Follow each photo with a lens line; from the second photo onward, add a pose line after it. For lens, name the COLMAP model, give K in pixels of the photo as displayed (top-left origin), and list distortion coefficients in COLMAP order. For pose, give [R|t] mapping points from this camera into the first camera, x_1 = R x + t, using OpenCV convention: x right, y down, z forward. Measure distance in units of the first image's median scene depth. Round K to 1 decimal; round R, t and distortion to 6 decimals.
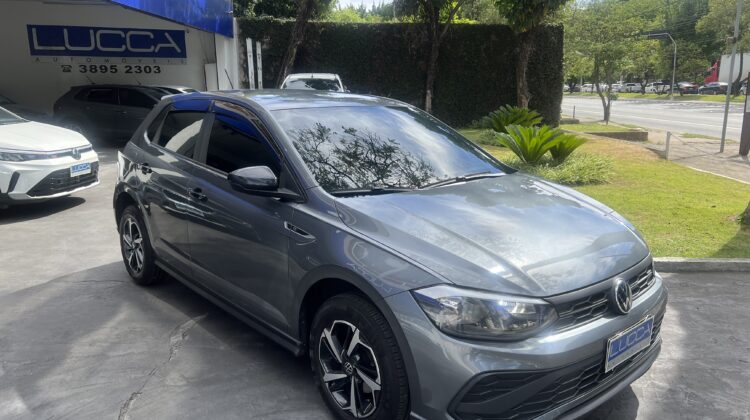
lens RADIAL K [[564.9, 0, 375.0], [0, 564.9, 210.0], [0, 0, 1]] dist [0.058477, -0.063071]
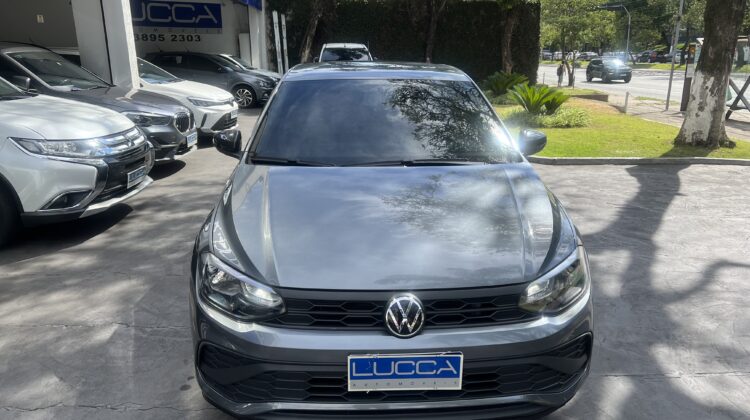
lens RADIAL K [[562.9, 0, 373.0], [0, 562.9, 222.2], [0, 0, 1]] dist [0.055015, -0.075343]
pose [[0.997576, -0.013178, 0.068321, -0.107882], [0.007963, 0.997072, 0.076048, 0.038327], [-0.069123, -0.075320, 0.994761, -0.186170]]
